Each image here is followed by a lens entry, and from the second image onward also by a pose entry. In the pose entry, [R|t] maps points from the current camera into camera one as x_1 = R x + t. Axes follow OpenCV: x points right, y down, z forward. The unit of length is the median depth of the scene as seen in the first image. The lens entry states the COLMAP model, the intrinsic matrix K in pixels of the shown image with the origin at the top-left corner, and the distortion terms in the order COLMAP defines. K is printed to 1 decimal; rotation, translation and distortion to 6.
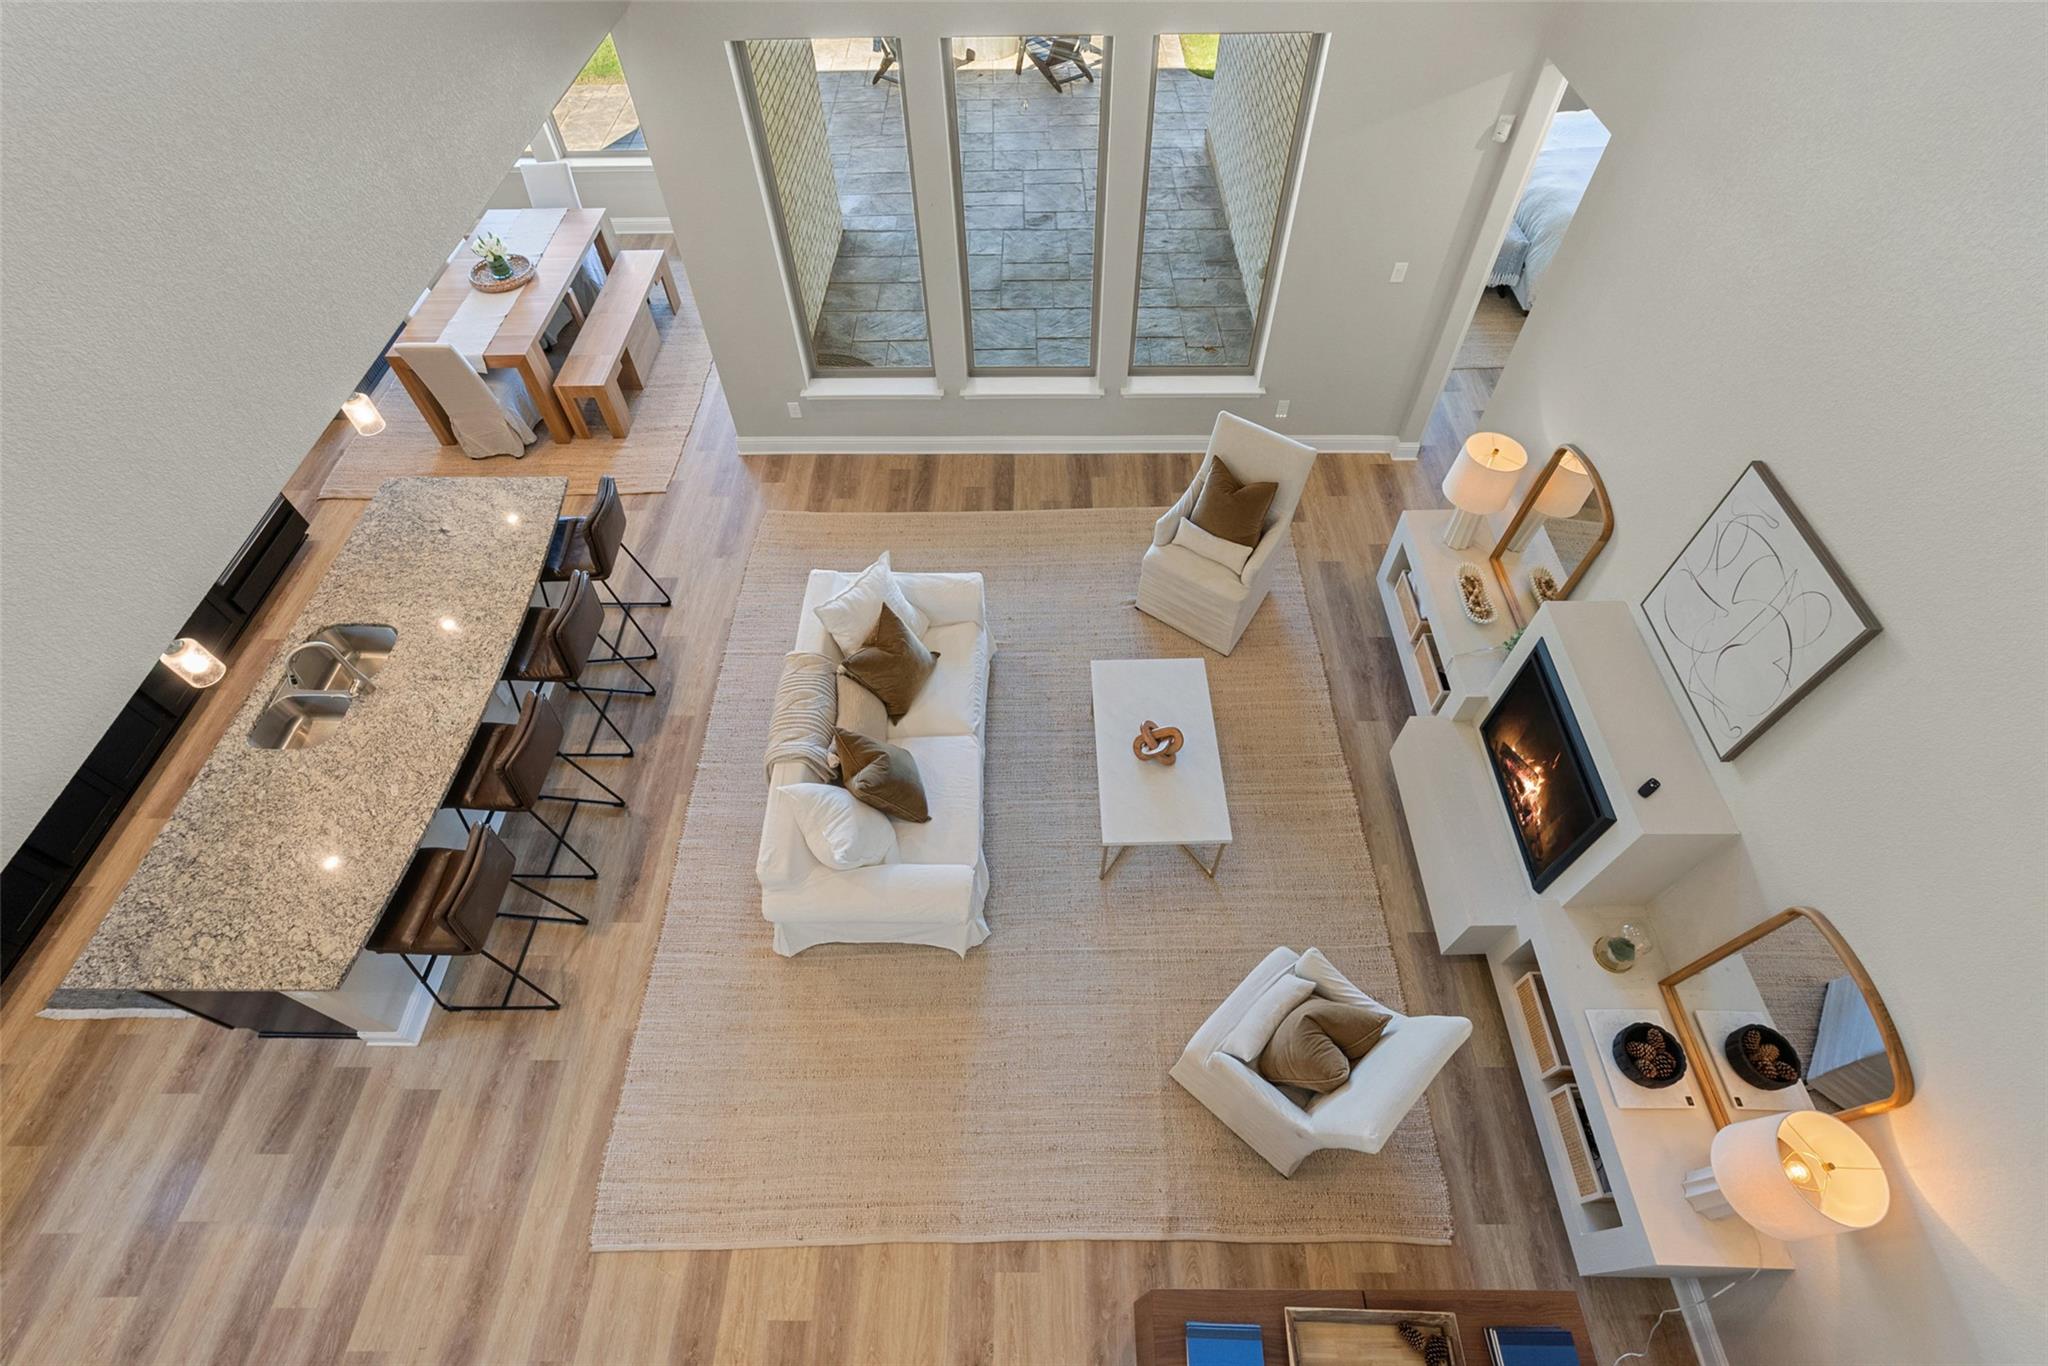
lens RADIAL K [[923.2, 0, 1022.0], [0, 923.2, 665.2], [0, 0, 1]] dist [-0.015697, 0.006124]
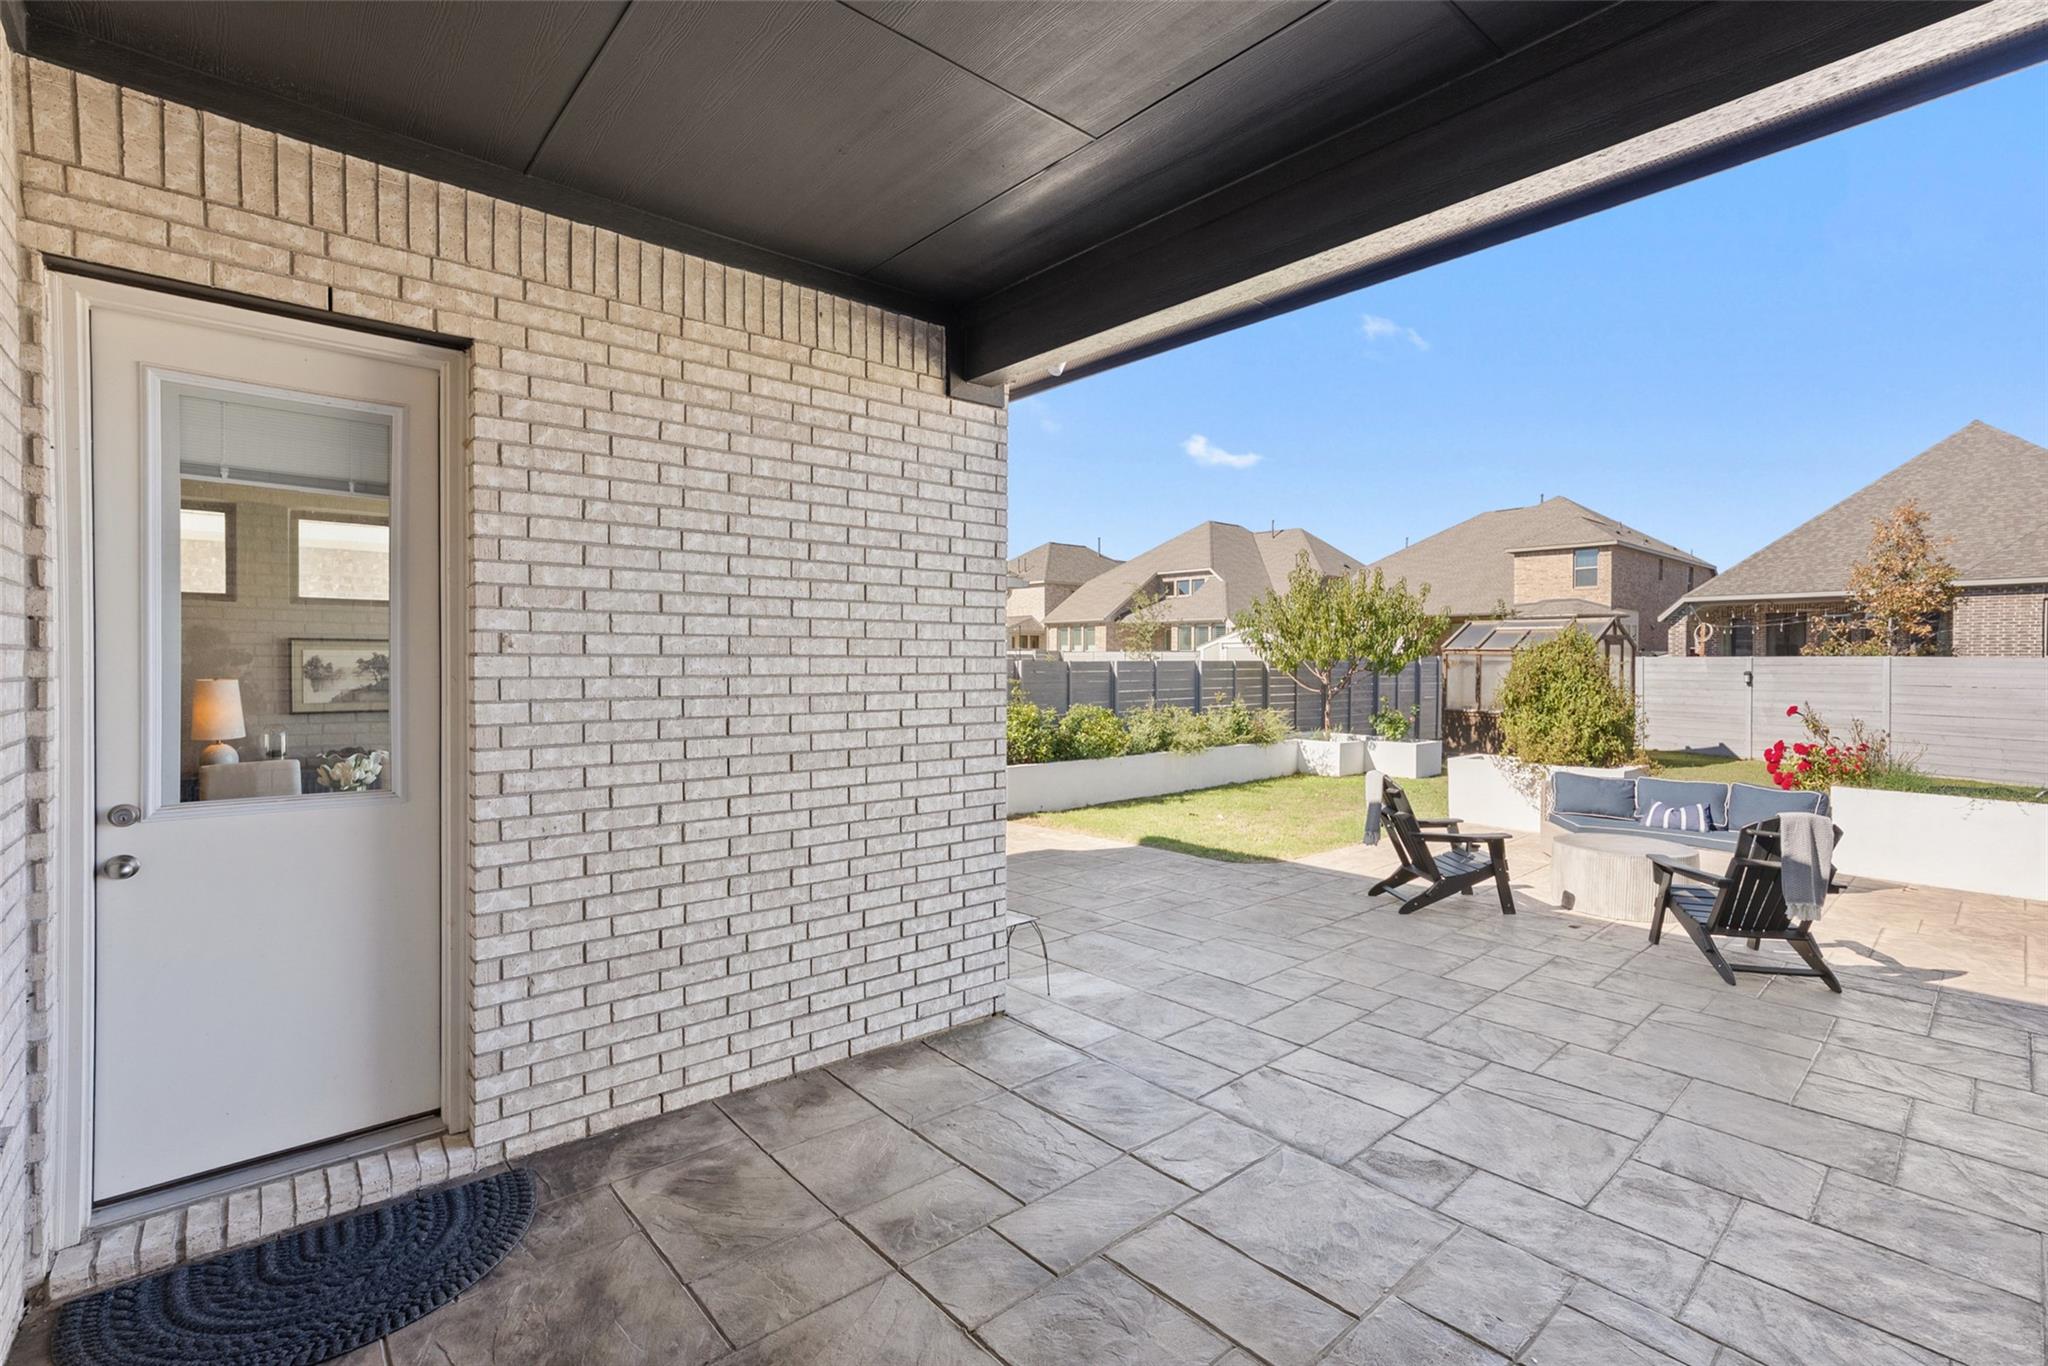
lens RADIAL K [[923.2, 0, 1027.9], [0, 923.2, 676.2], [0, 0, 1]] dist [-0.015697, 0.006124]
pose [[0.669742, 0.031801, -0.741912, 0.224070], [-0.599286, 0.613132, -0.514709, -0.438559], [0.438522, 0.789340, 0.429698, 0.847966]]
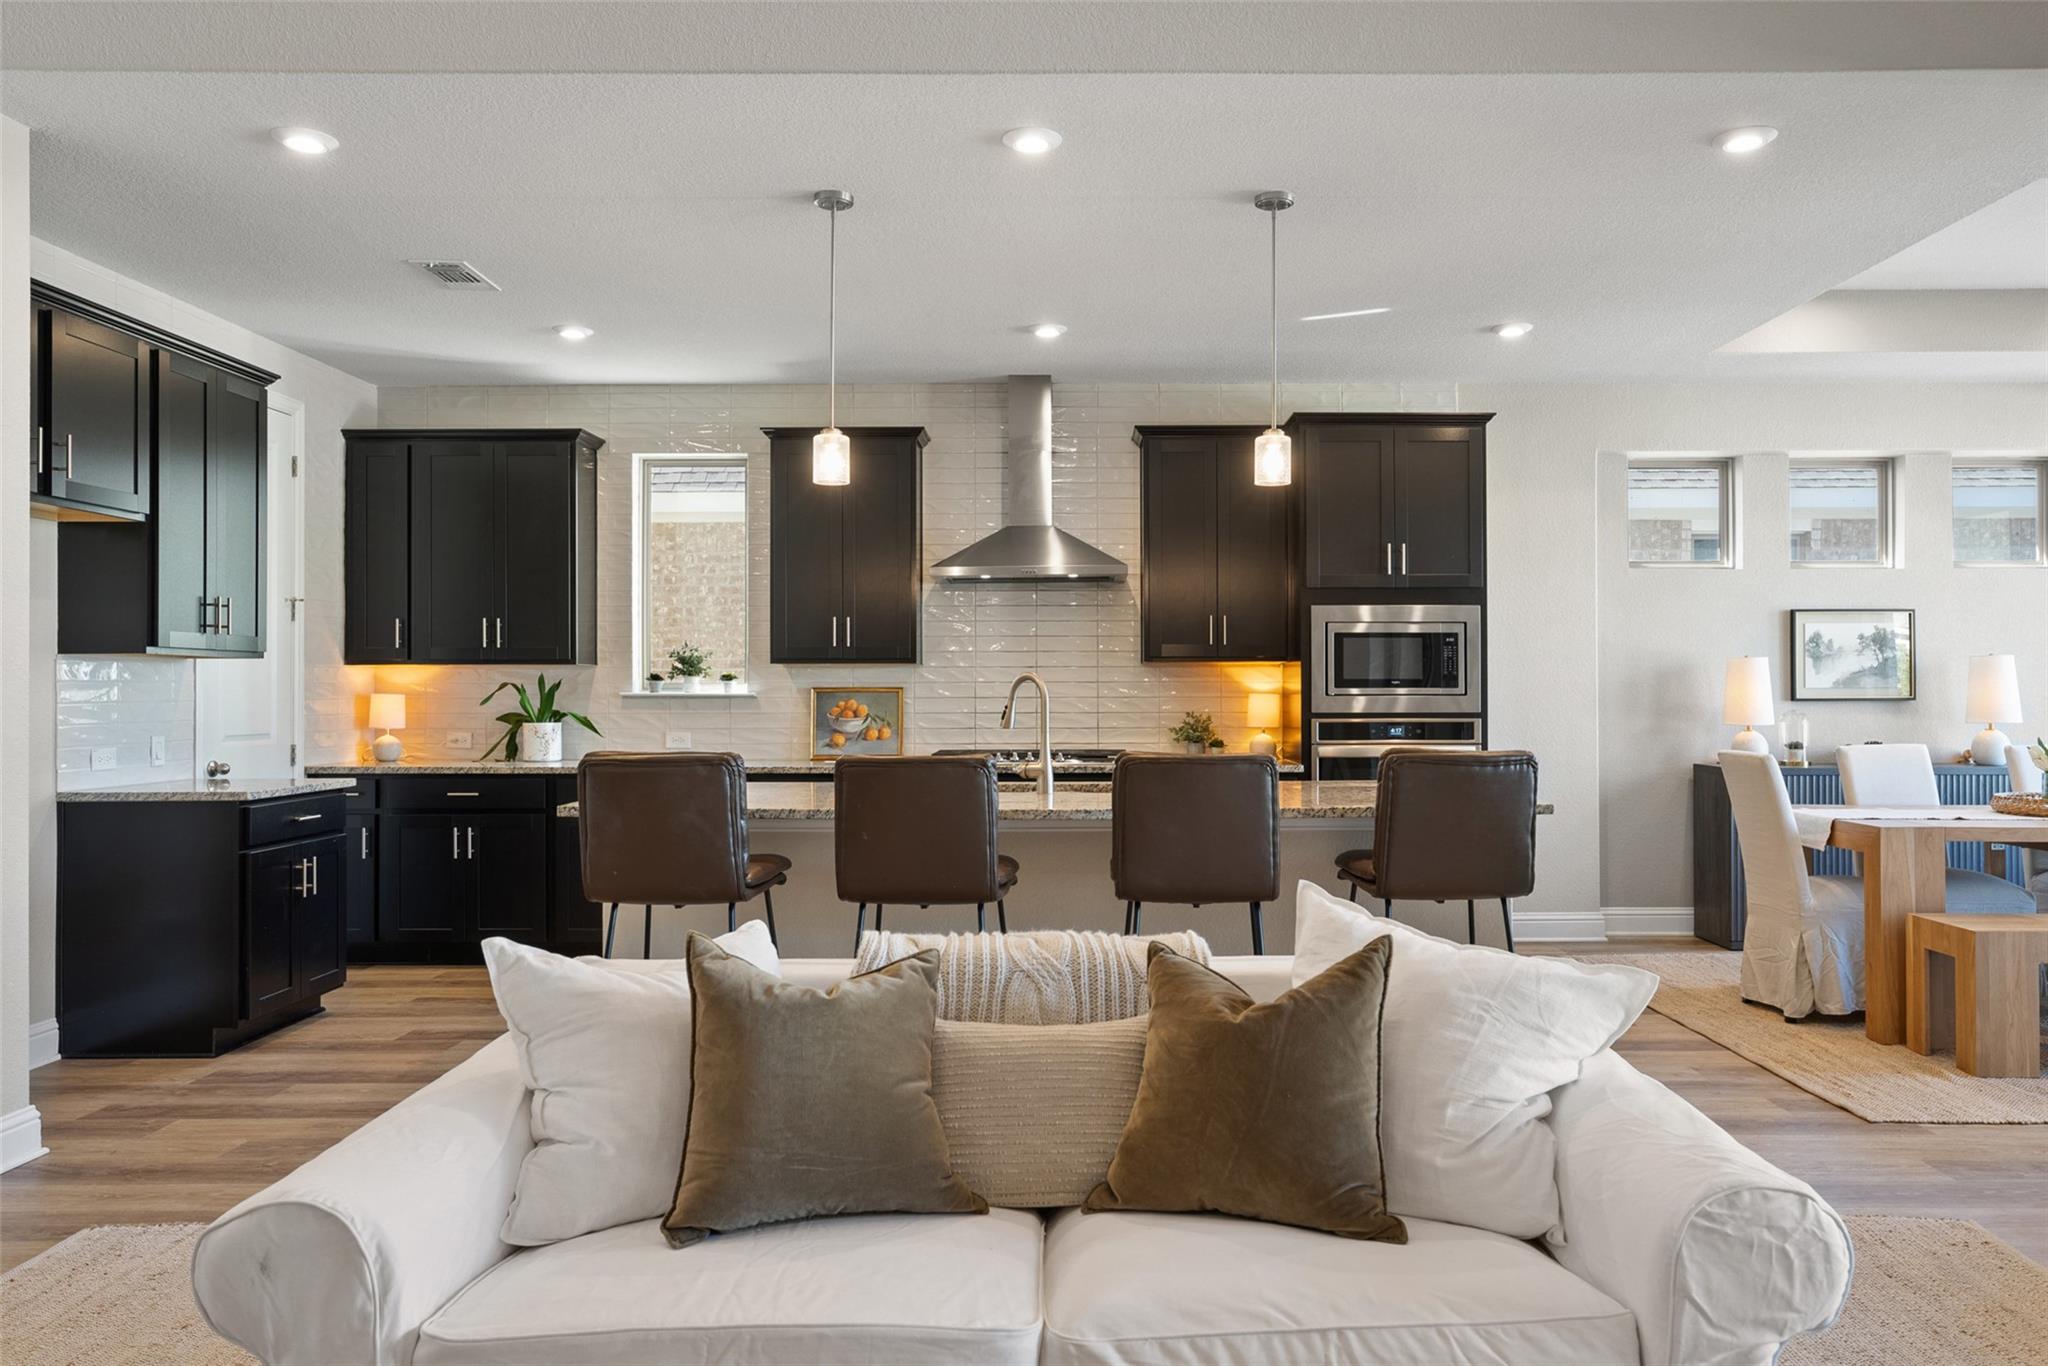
lens RADIAL K [[1376.6, 0, 1082.3], [0, 1376.6, 692.0], [0, 0, 1]] dist [0.001130, 0.004823]
pose [[0.012193, 0.015539, -0.999805, 0.202734], [-0.793173, 0.608997, -0.000208, -0.026364], [0.608875, 0.793020, 0.019751, 0.588958]]
